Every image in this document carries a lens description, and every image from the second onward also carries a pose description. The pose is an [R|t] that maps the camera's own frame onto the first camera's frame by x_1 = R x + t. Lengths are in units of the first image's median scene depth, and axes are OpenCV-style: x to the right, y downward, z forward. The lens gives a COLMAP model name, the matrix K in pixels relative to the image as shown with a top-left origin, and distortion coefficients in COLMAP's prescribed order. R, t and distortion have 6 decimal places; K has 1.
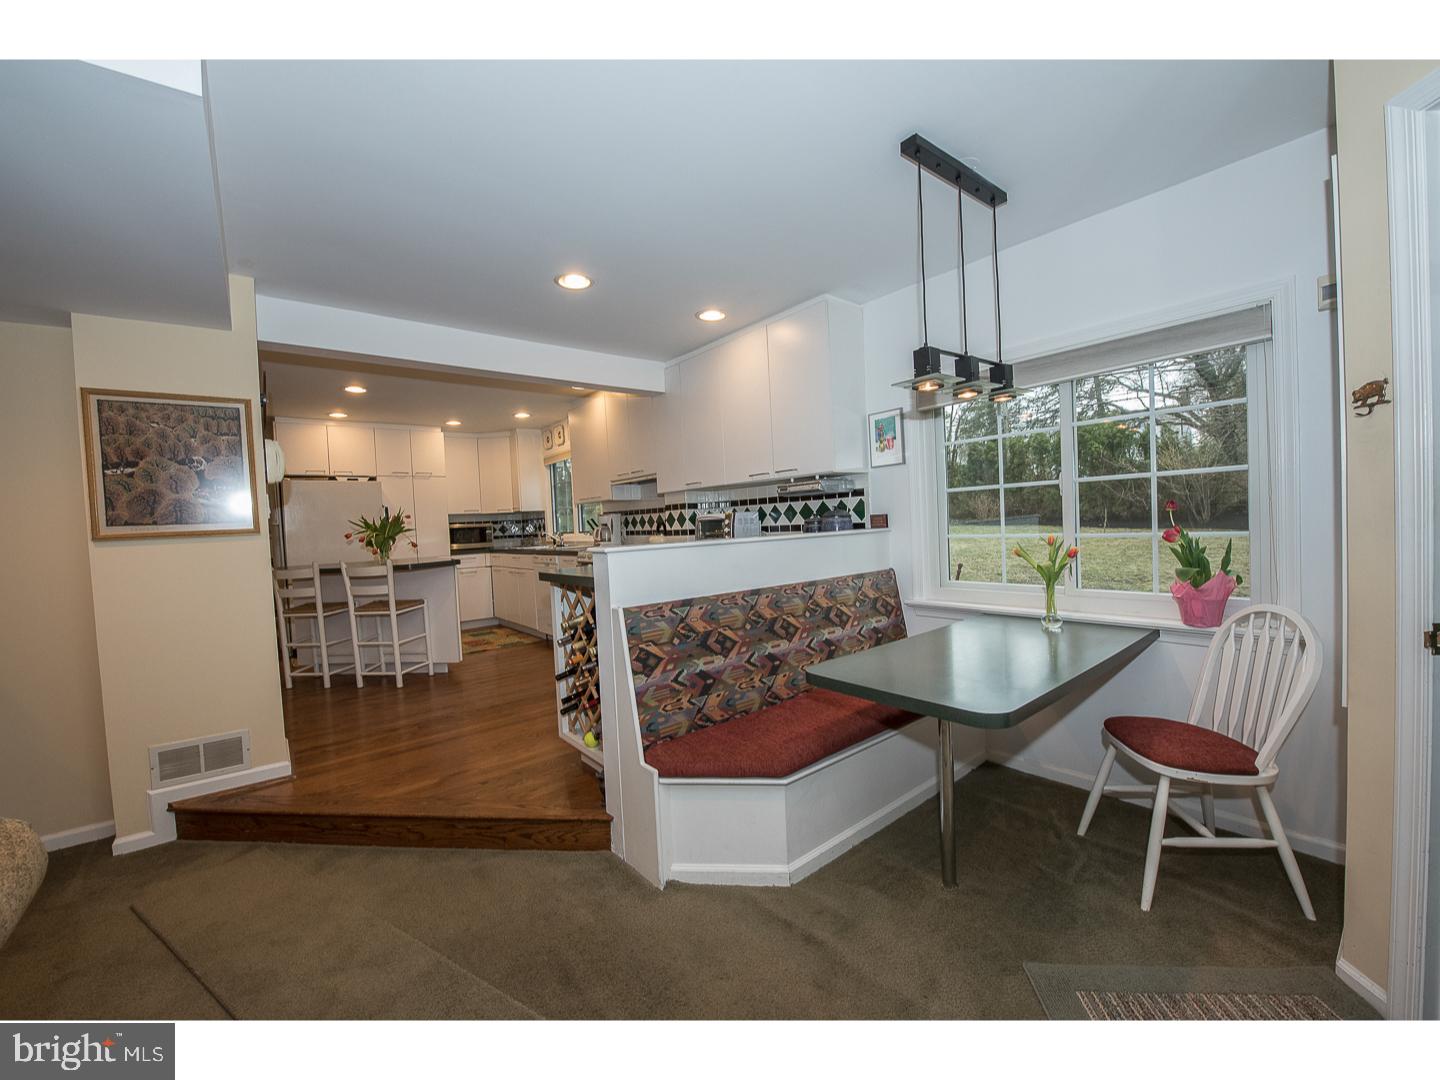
lens RADIAL K [[571.9, 0, 721.2], [0, 571.9, 541.1], [0, 0, 1]] dist [-0.014460, -0.002822]
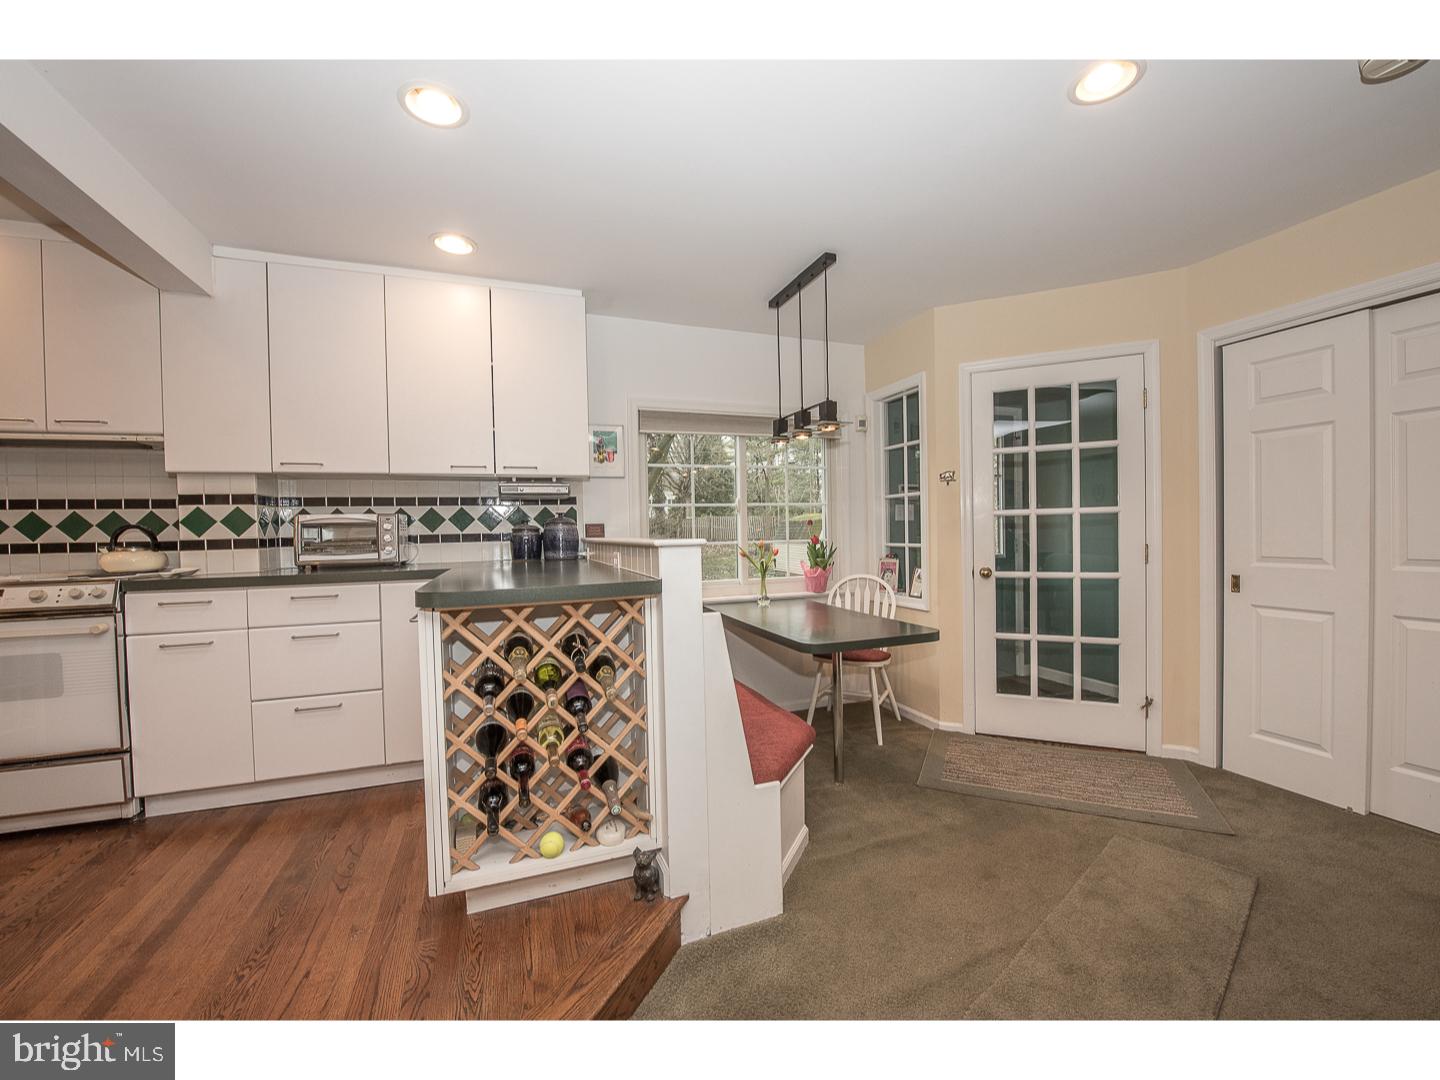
lens RADIAL K [[571.9, 0, 719.3], [0, 571.9, 545.9], [0, 0, 1]] dist [-0.014460, -0.002822]
pose [[0.321119, 0.014611, 0.946926, -0.371715], [0.037375, 0.998907, -0.028088, 0.017540], [-0.946301, 0.044411, 0.320222, 0.286391]]
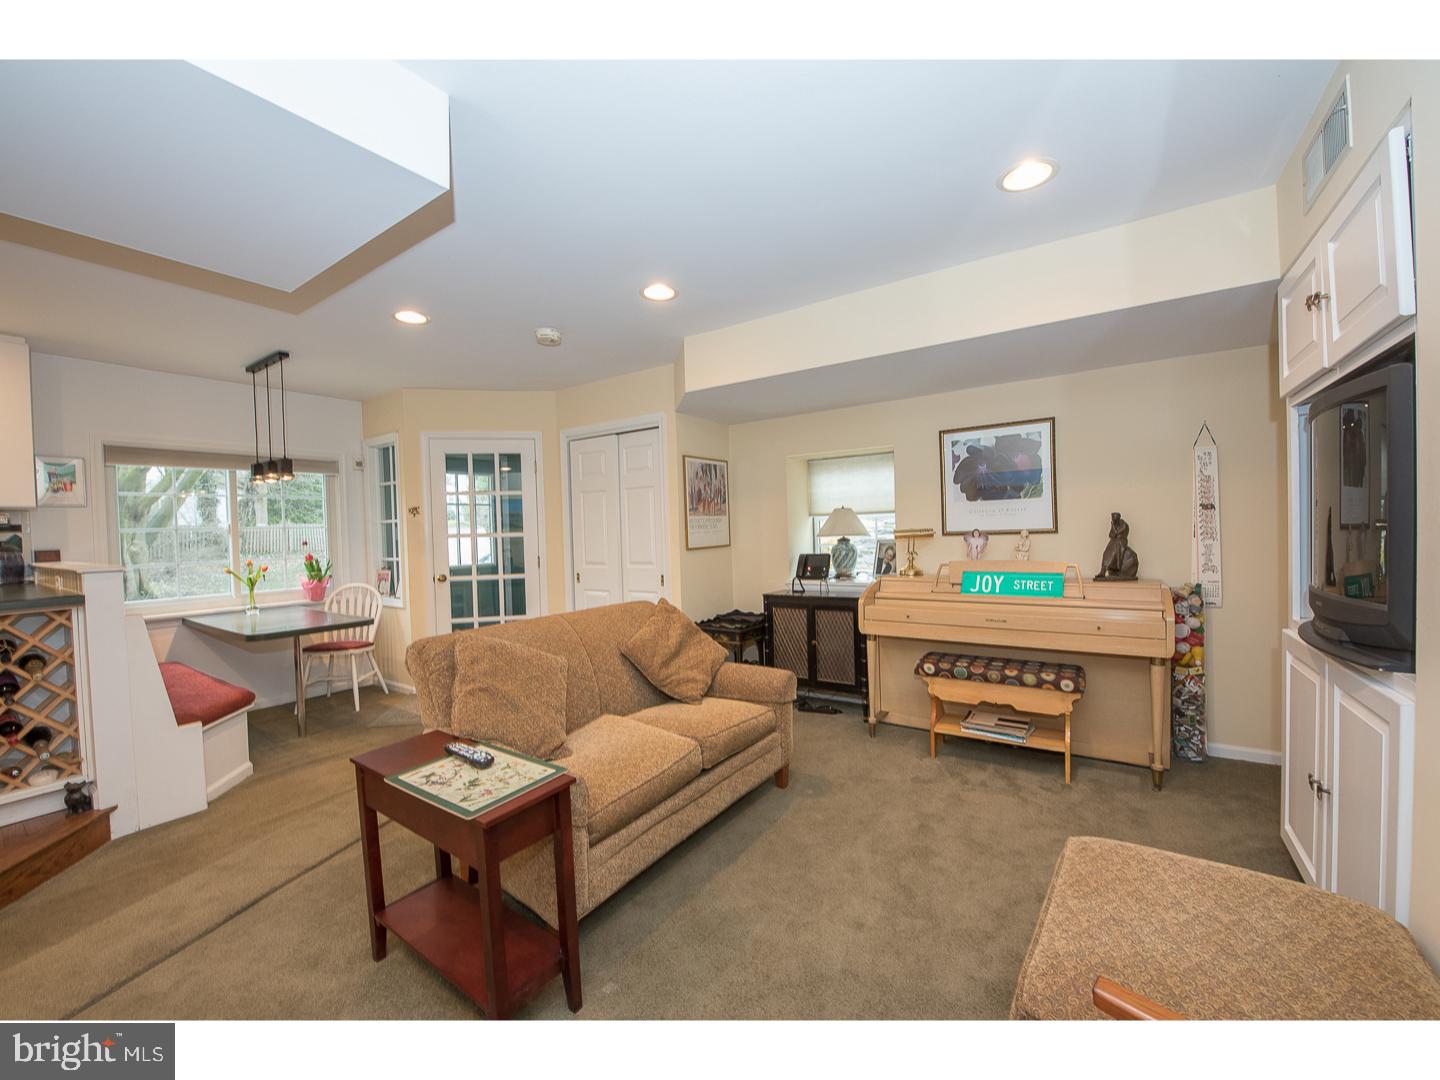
lens RADIAL K [[571.9, 0, 720.4], [0, 571.9, 543.8], [0, 0, 1]] dist [-0.014460, -0.002822]
pose [[-0.288621, 0.029099, 0.957001, -0.663331], [0.071307, 0.997415, -0.008823, 0.025168], [-0.954784, 0.065694, -0.289950, 0.057957]]
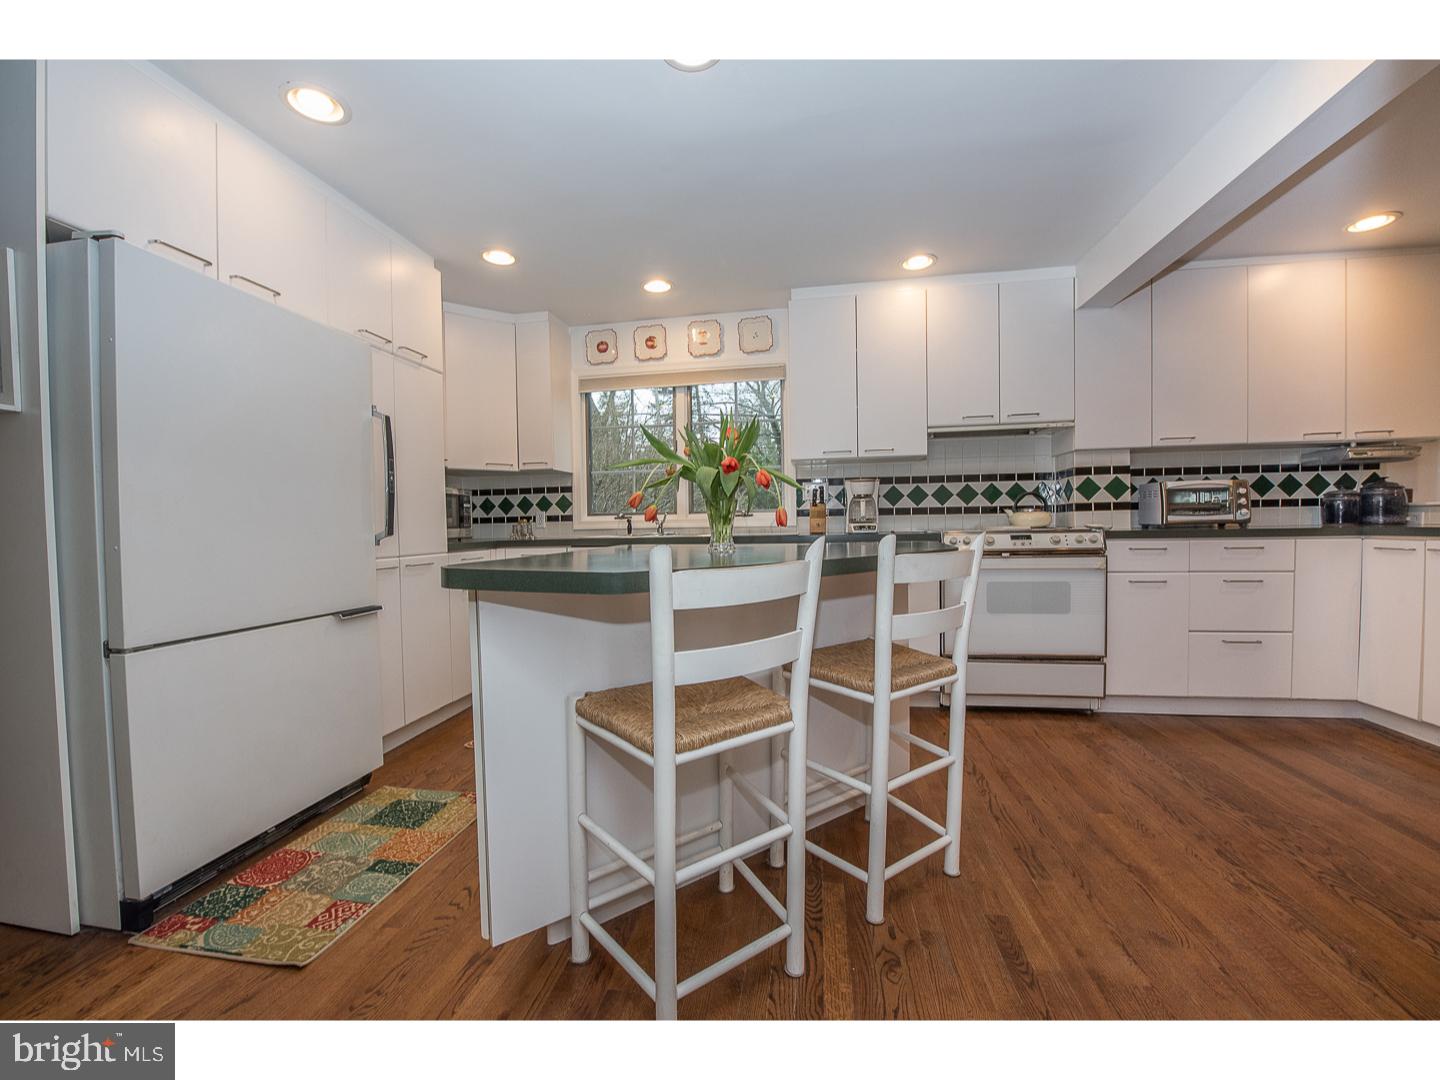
lens RADIAL K [[571.9, 0, 722.9], [0, 571.9, 539.5], [0, 0, 1]] dist [-0.014460, -0.002822]
pose [[0.746884, 0.012592, 0.664836, -0.745732], [0.007293, 0.999605, -0.027125, 0.034940], [-0.664915, 0.025108, 0.746497, 0.647806]]
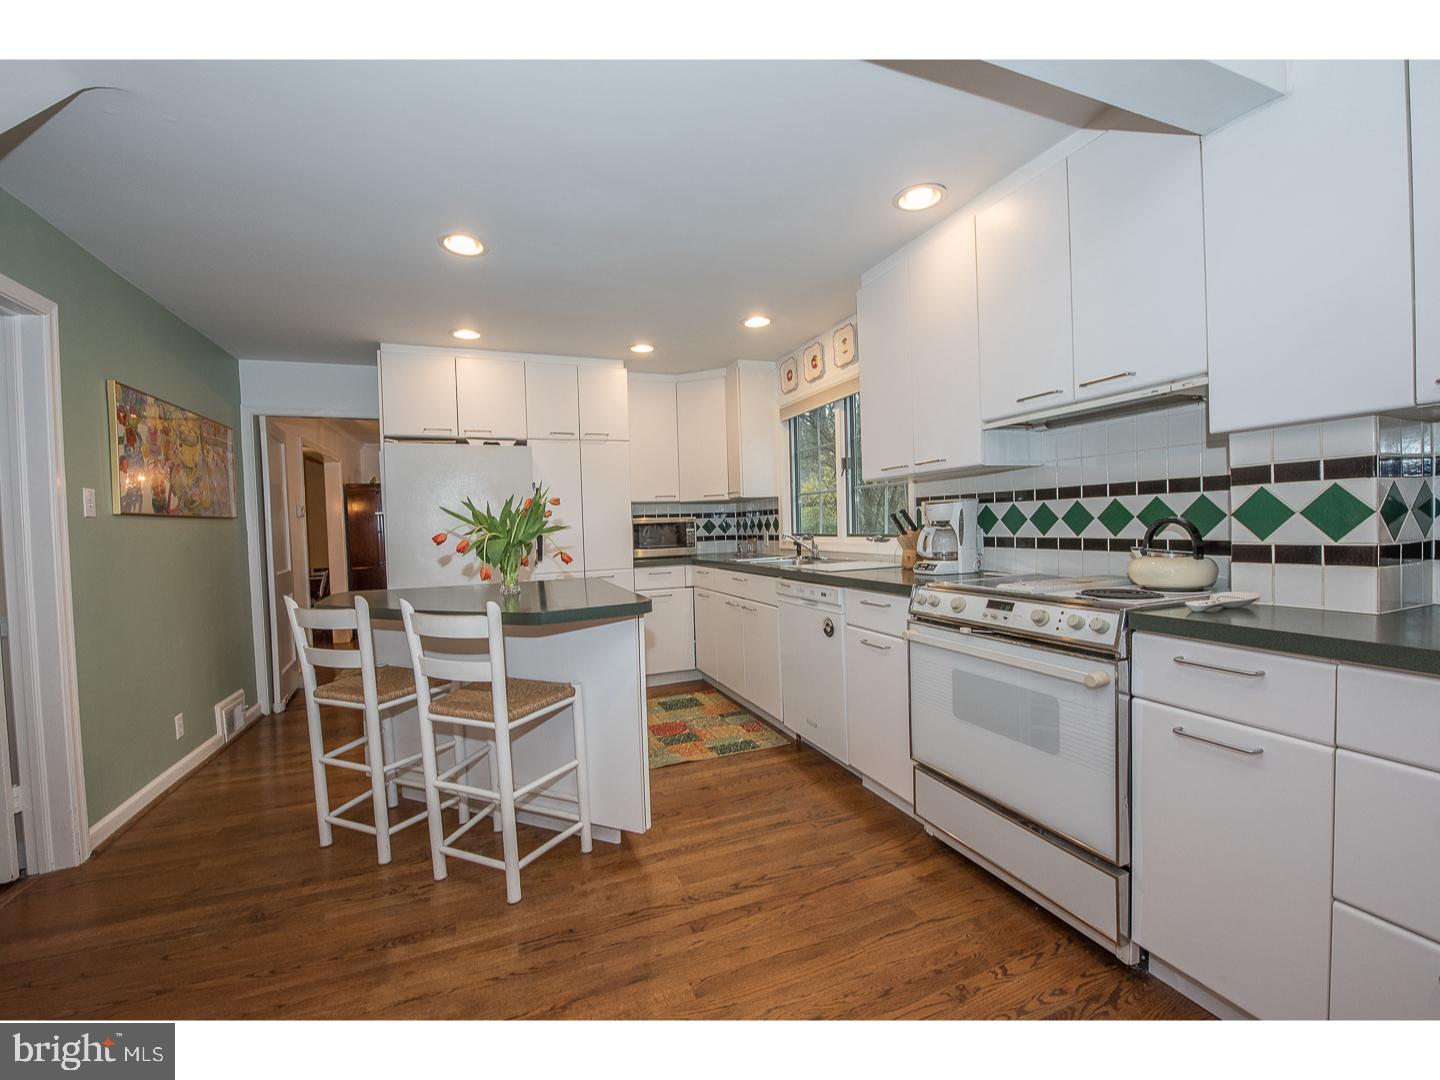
lens RADIAL K [[606.1, 0, 722.3], [0, 606.1, 541.1], [0, 0, 1]] dist [-0.016759, -0.001061]
pose [[0.954886, 0.024419, -0.295968, -0.231679], [-0.022816, 0.999700, 0.008870, -0.014560], [0.296096, -0.001717, 0.955157, 0.492361]]
